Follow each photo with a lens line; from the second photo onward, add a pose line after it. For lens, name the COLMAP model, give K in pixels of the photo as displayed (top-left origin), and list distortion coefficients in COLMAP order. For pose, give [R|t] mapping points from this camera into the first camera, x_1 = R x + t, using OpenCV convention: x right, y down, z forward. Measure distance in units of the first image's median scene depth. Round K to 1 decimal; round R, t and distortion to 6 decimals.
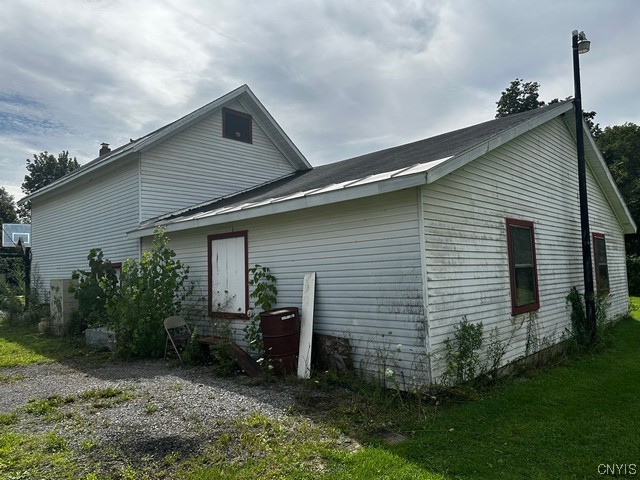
lens RADIAL K [[443.7, 0, 326.1], [0, 443.7, 243.1], [0, 0, 1]] dist [0.045711, -0.029802]
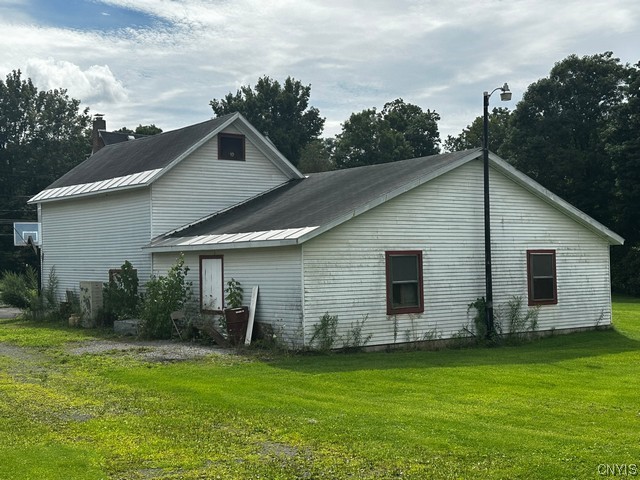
lens RADIAL K [[883.5, 0, 318.8], [0, 883.5, 238.9], [0, 0, 1]] dist [0.090423, 0.000000]
pose [[0.984767, 0.008828, -0.173655, 0.655785], [-0.000692, 0.998901, 0.046859, -0.223355], [0.173878, -0.046025, 0.983691, -1.869302]]
